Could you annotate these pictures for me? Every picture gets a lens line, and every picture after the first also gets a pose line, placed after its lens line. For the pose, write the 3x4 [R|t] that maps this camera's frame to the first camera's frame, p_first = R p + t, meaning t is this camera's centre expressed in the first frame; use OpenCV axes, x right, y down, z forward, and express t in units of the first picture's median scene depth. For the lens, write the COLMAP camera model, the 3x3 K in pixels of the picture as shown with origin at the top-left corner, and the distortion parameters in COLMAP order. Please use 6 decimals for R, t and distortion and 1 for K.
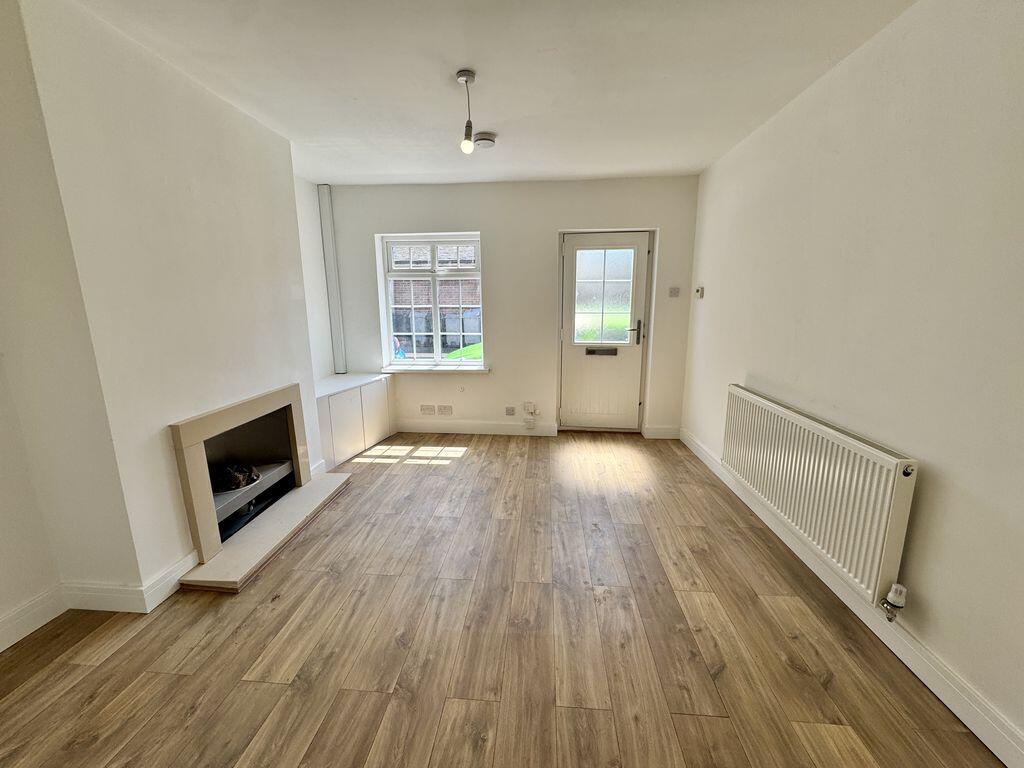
lens RADIAL K [[410.6, 0, 510.9], [0, 410.6, 382.2], [0, 0, 1]] dist [-0.002899, -0.000469]
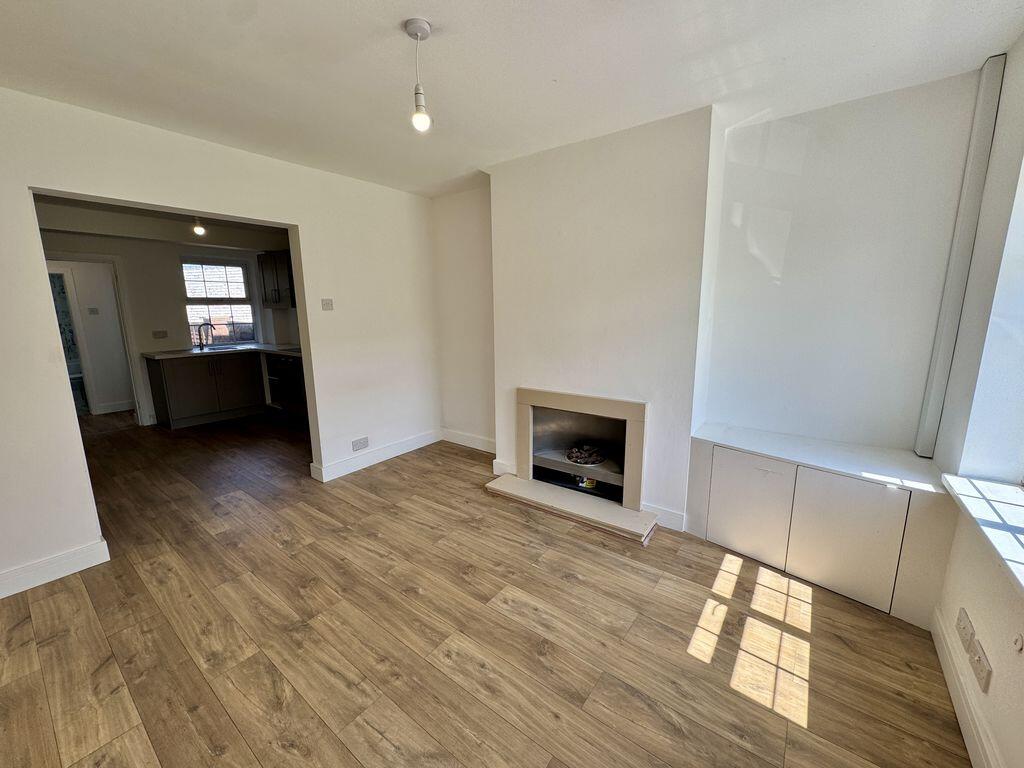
lens RADIAL K [[410.6, 0, 513.0], [0, 410.6, 392.0], [0, 0, 1]] dist [-0.002899, -0.000469]
pose [[-0.539046, 0.178741, -0.823092, 0.458365], [-0.151623, 0.940667, 0.303572, -0.311678], [0.828516, 0.288439, -0.479962, 1.480162]]
